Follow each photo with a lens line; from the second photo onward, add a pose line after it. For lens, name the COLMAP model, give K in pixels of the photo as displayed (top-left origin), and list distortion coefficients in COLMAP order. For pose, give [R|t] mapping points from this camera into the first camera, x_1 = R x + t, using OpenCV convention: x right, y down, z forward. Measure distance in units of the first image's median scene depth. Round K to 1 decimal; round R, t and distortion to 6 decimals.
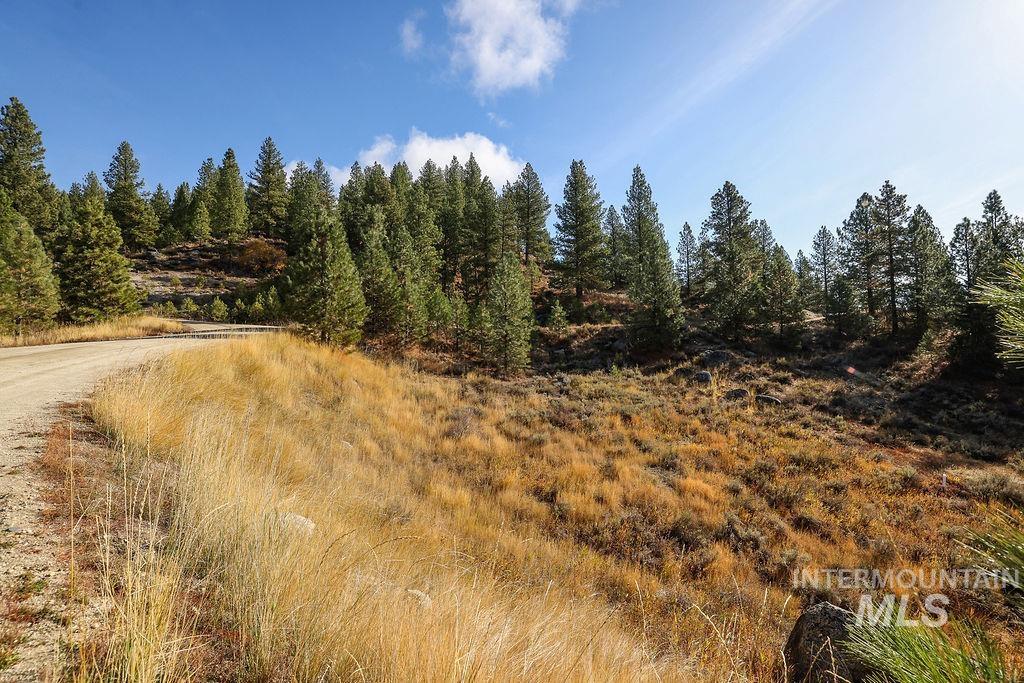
lens RADIAL K [[438.7, 0, 516.6], [0, 438.7, 340.2], [0, 0, 1]] dist [0.026565, 0.000555]
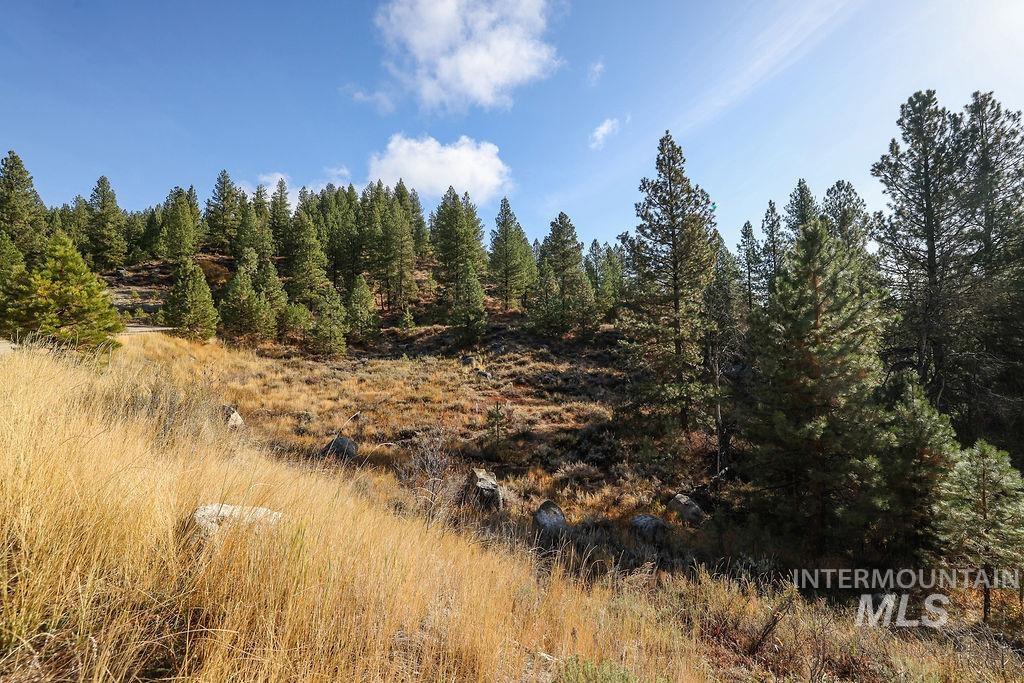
lens RADIAL K [[438.7, 0, 507.1], [0, 438.7, 340.4], [0, 0, 1]] dist [0.026565, 0.000555]
pose [[0.999944, -0.006712, -0.008209, 0.295973], [0.006704, 0.999977, -0.000996, 0.009062], [0.008215, 0.000941, 0.999966, -0.263910]]
